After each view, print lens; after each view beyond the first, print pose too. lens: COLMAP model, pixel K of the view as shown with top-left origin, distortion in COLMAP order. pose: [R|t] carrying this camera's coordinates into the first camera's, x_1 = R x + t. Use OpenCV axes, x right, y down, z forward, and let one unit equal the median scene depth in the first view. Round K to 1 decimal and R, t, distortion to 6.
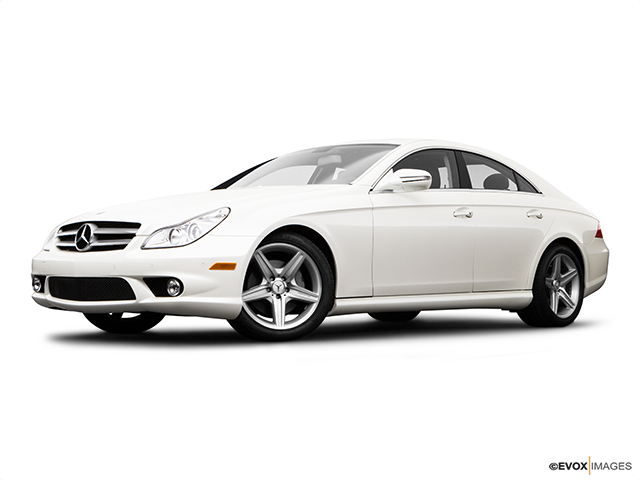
lens RADIAL K [[835.8, 0, 319.9], [0, 835.8, 244.2], [0, 0, 1]] dist [0.029346, 0.000000]
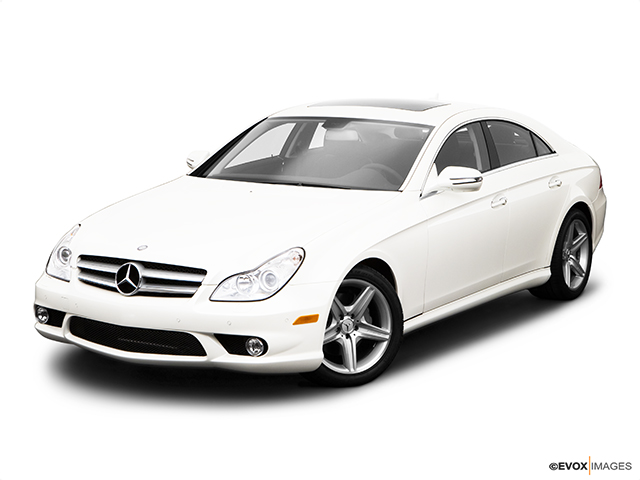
lens RADIAL K [[1030.0, 0, 317.6], [0, 1030.0, 238.7], [0, 0, 1]] dist [0.135724, 0.000000]
pose [[0.987470, -0.022872, 0.156141, -0.218982], [0.001082, 0.990400, 0.138230, -0.170301], [-0.157803, -0.136329, 0.978015, -0.064756]]
